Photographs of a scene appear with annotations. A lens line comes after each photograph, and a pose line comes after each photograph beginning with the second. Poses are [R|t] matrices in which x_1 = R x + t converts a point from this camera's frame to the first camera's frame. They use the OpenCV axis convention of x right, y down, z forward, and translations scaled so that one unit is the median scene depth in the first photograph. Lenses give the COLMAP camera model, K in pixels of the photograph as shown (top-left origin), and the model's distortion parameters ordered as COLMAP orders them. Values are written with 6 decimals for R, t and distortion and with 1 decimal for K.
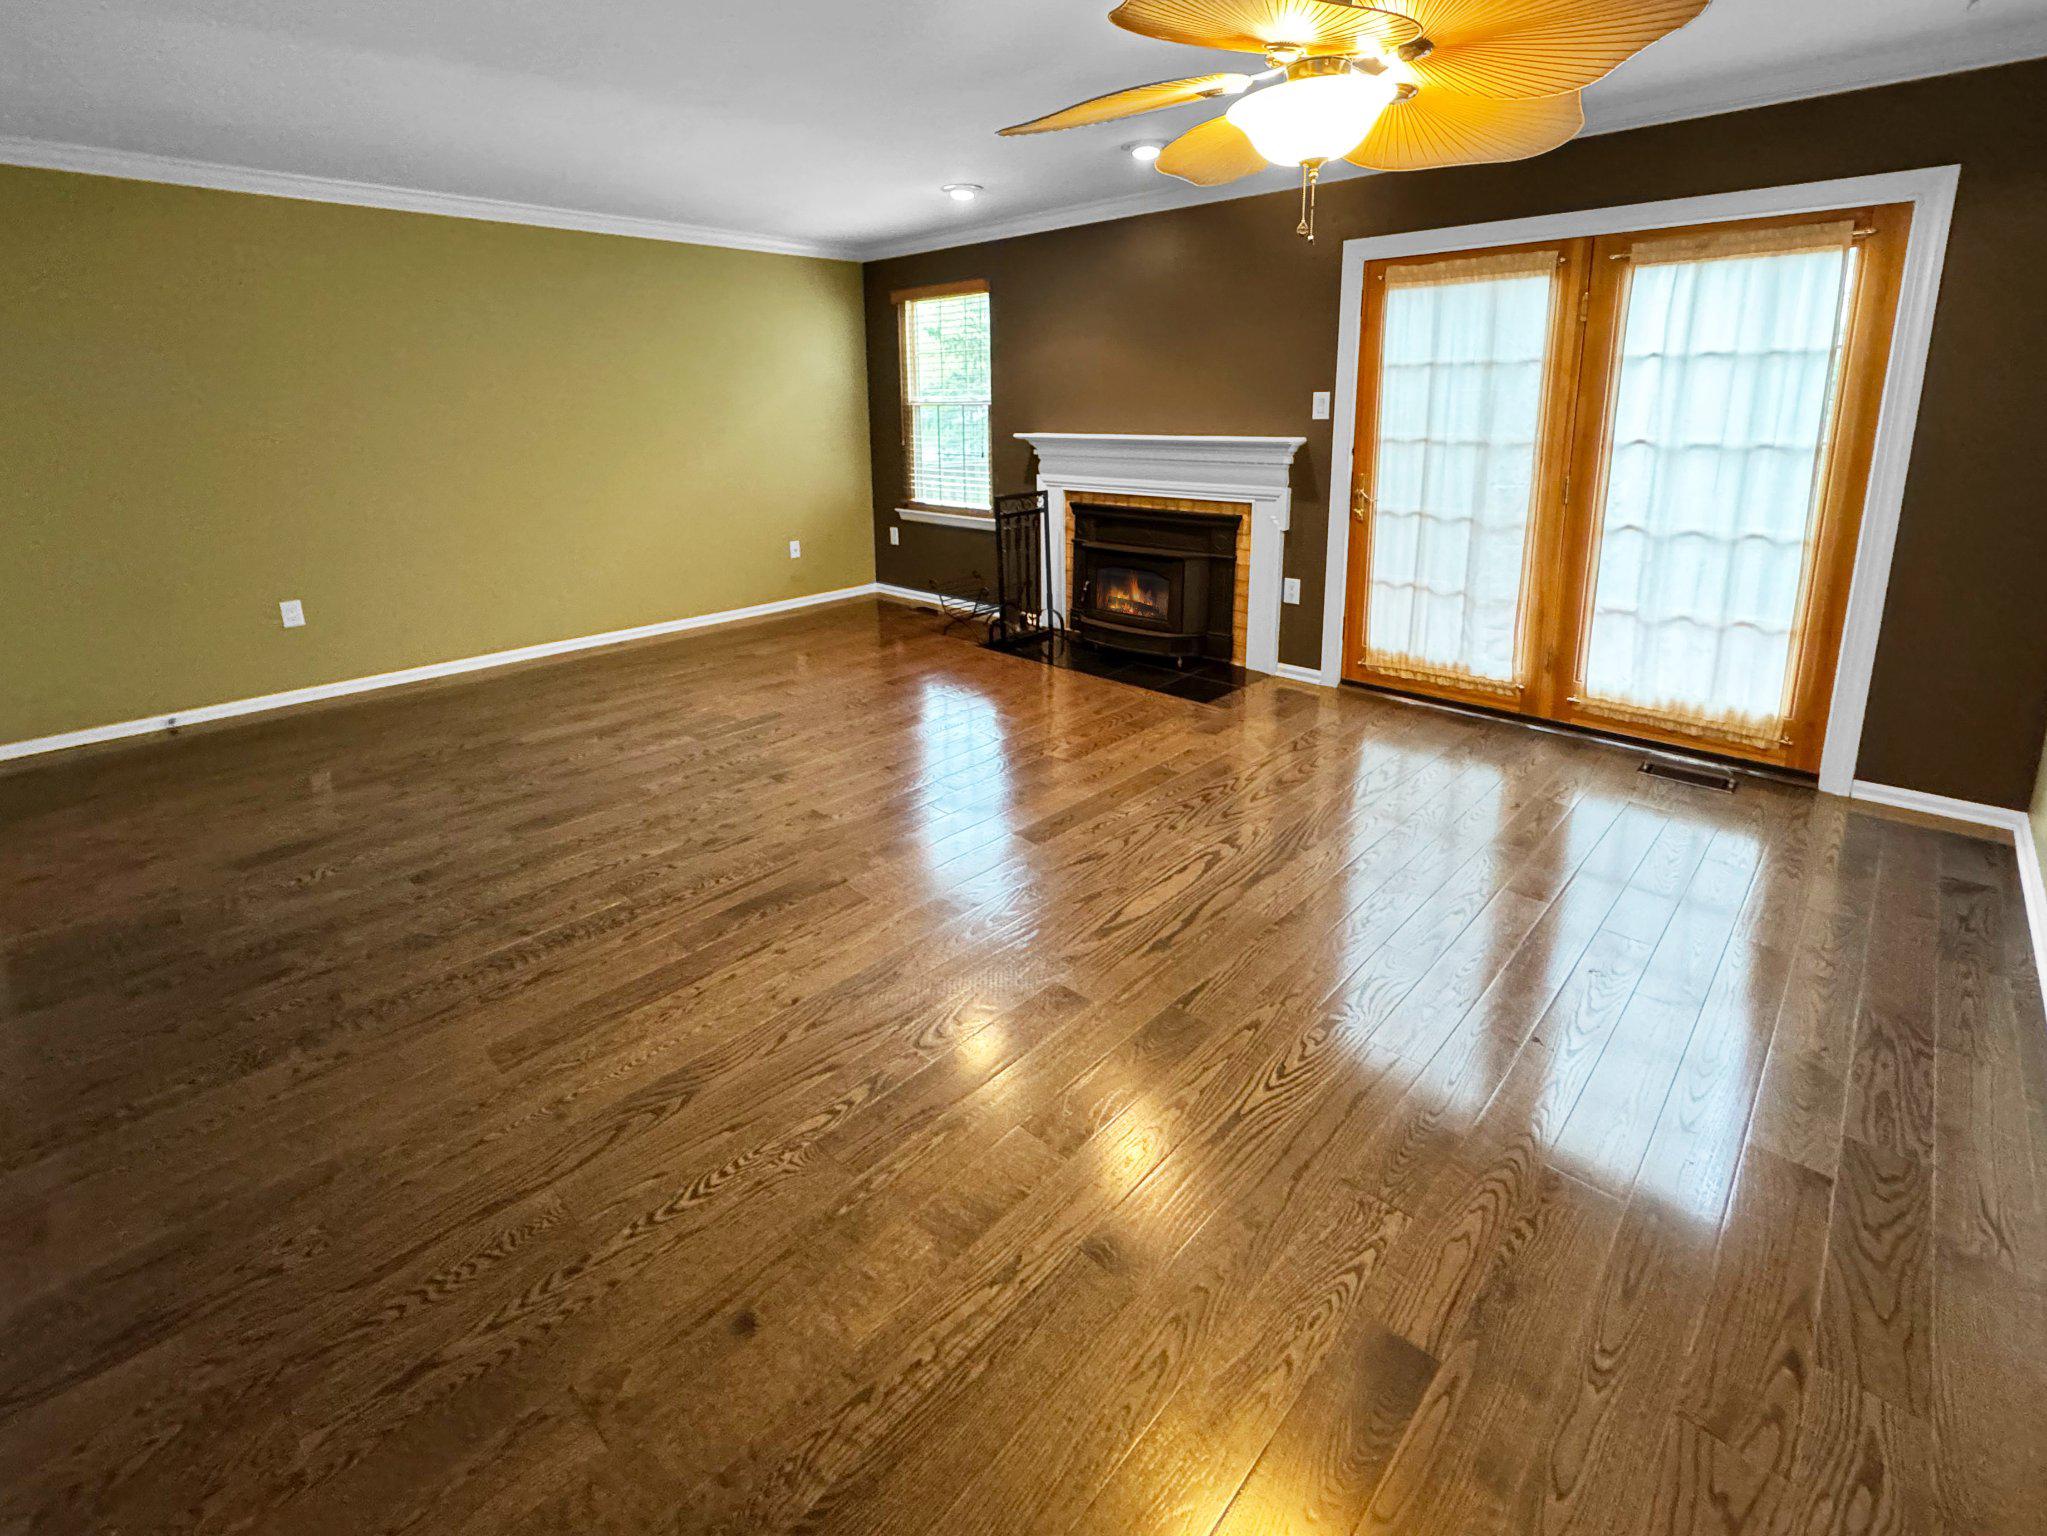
lens RADIAL K [[903.0, 0, 1026.6], [0, 903.0, 777.0], [0, 0, 1]] dist [-0.001828, -0.000637]
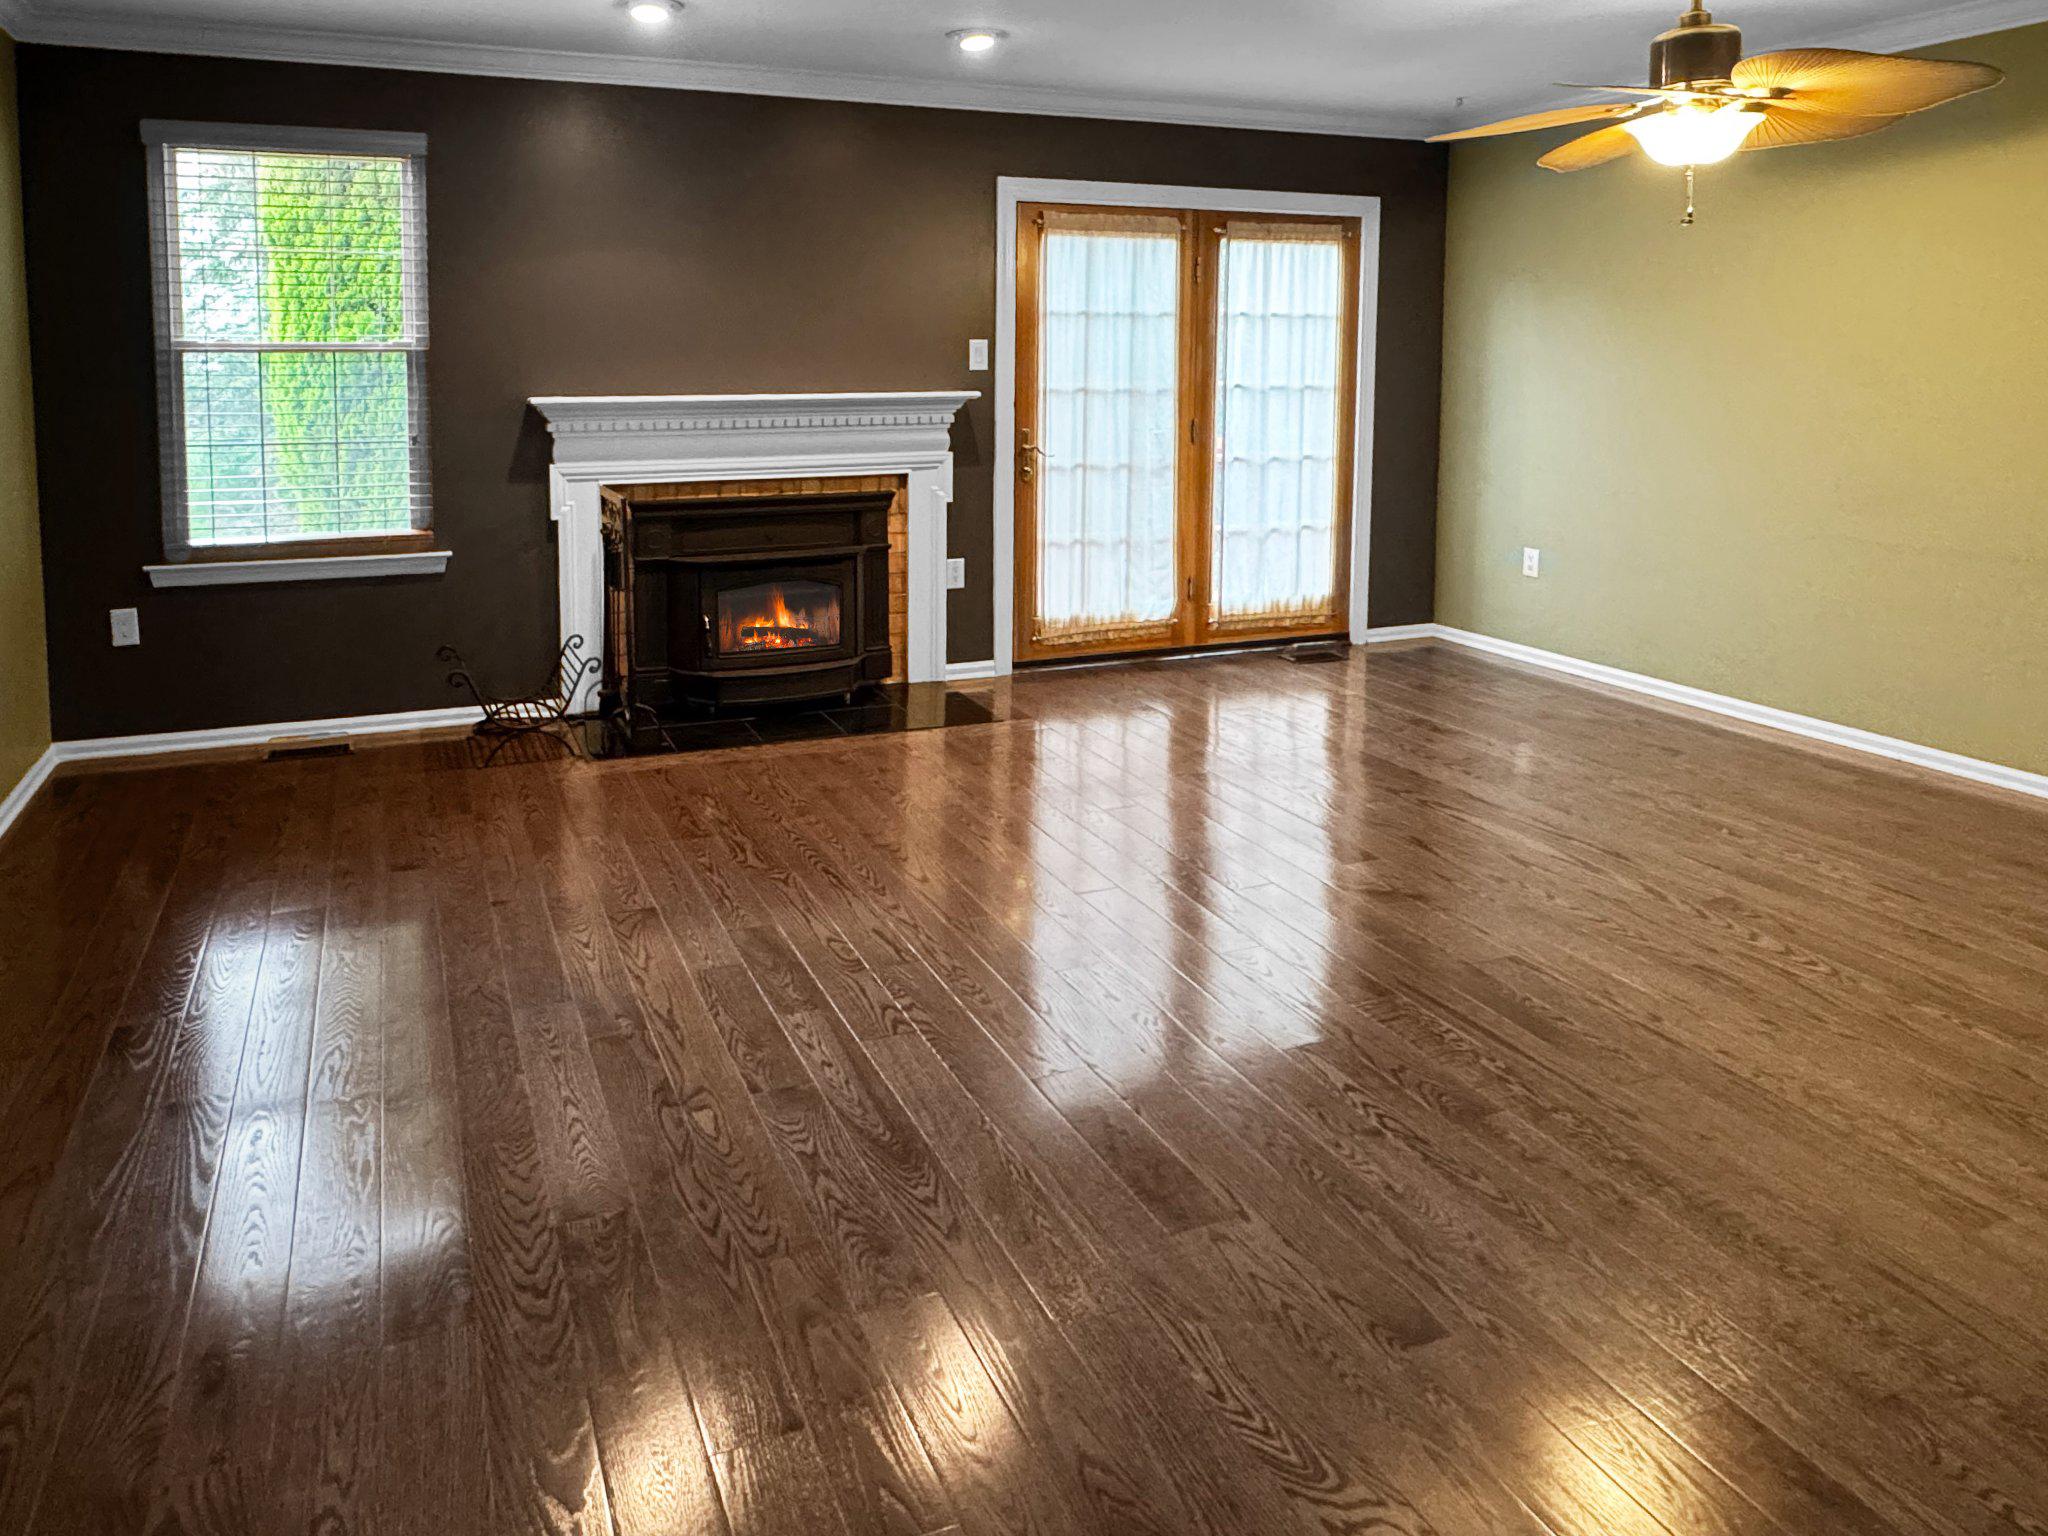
lens RADIAL K [[1341.3, 0, 1024.4], [0, 1341.3, 765.6], [0, 0, 1]] dist [-0.000441, -0.001659]
pose [[0.387621, -0.257706, 0.885064, -0.876546], [0.353781, 0.928192, 0.115322, -0.177048], [-0.851228, 0.268418, 0.450958, 0.483779]]
